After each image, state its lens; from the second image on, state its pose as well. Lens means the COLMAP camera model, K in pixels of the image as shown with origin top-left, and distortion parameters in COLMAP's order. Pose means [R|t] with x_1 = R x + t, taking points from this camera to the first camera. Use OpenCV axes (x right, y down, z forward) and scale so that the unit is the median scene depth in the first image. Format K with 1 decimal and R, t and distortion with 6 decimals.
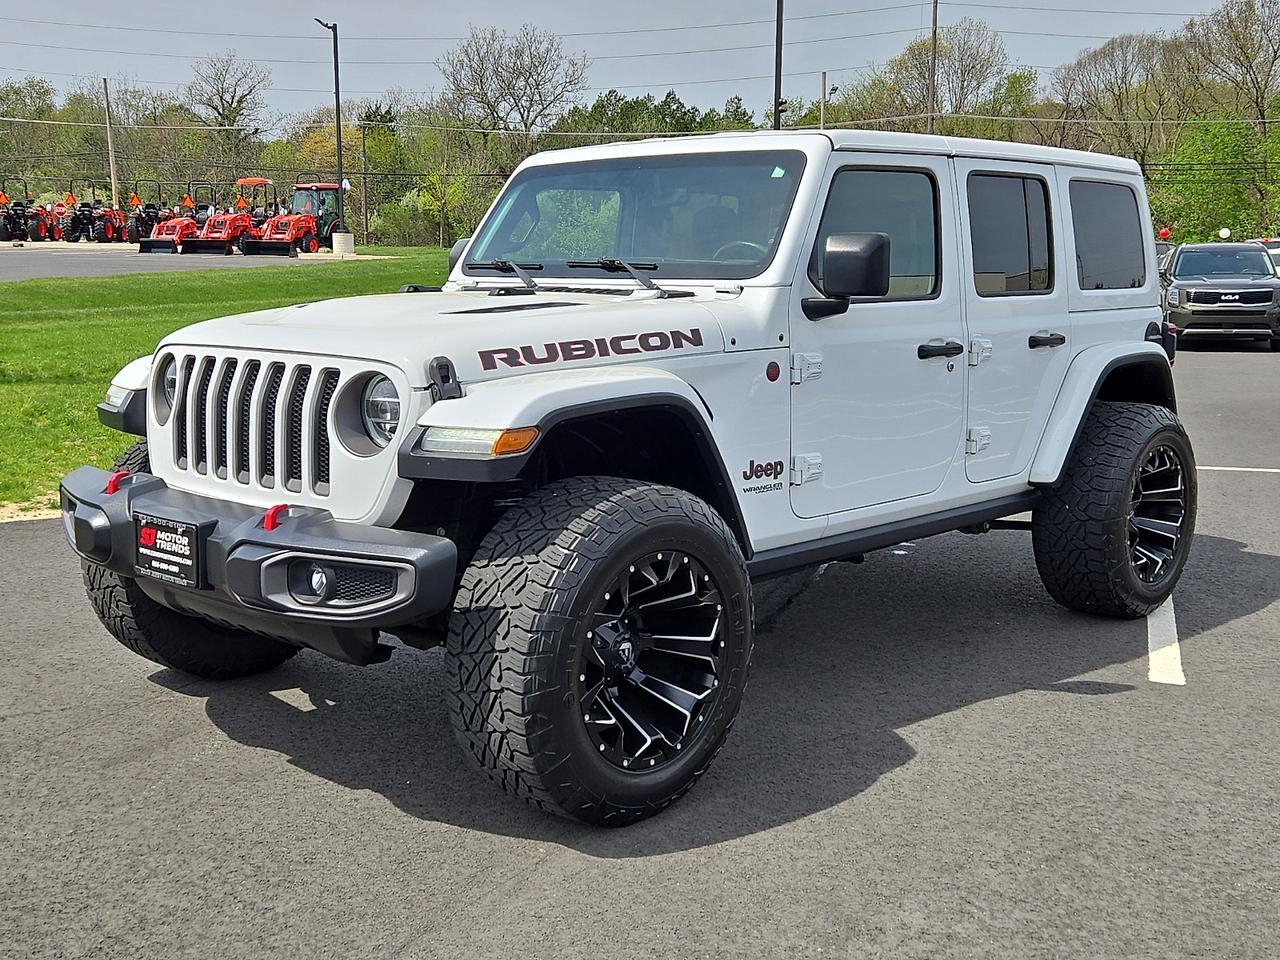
lens RADIAL K [[1442.7, 0, 618.3], [0, 1442.7, 475.5], [0, 0, 1]] dist [0.114733, -0.012905]
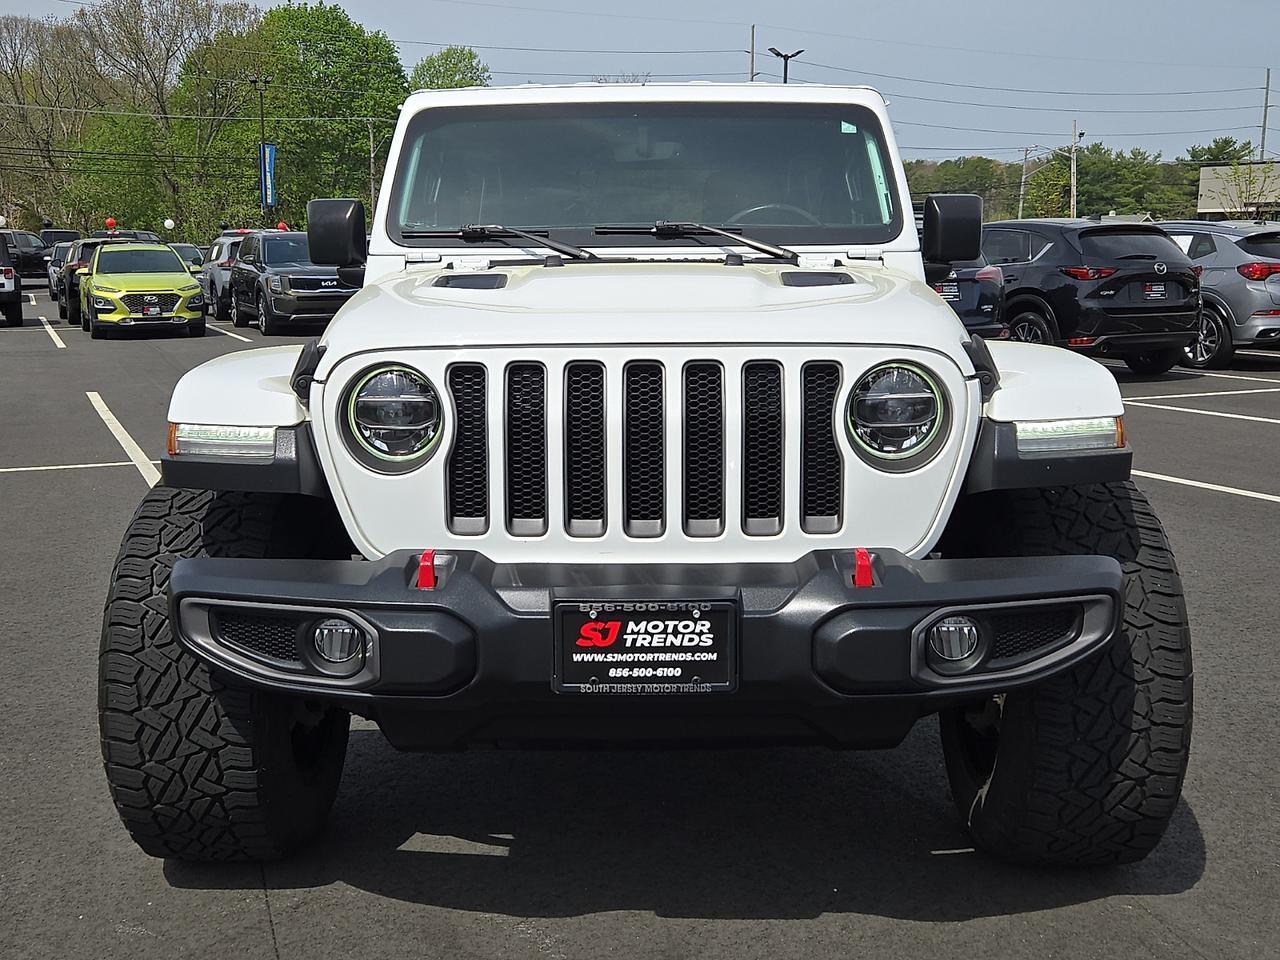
lens RADIAL K [[1466.8, 0, 640.0], [0, 1466.8, 480.0], [0, 0, 1]] dist [0.022524, 0.009008]
pose [[0.734619, -0.109525, 0.669581, -0.602598], [0.103887, 0.993405, 0.048516, -0.046859], [-0.670479, 0.033920, 0.741153, 0.397131]]
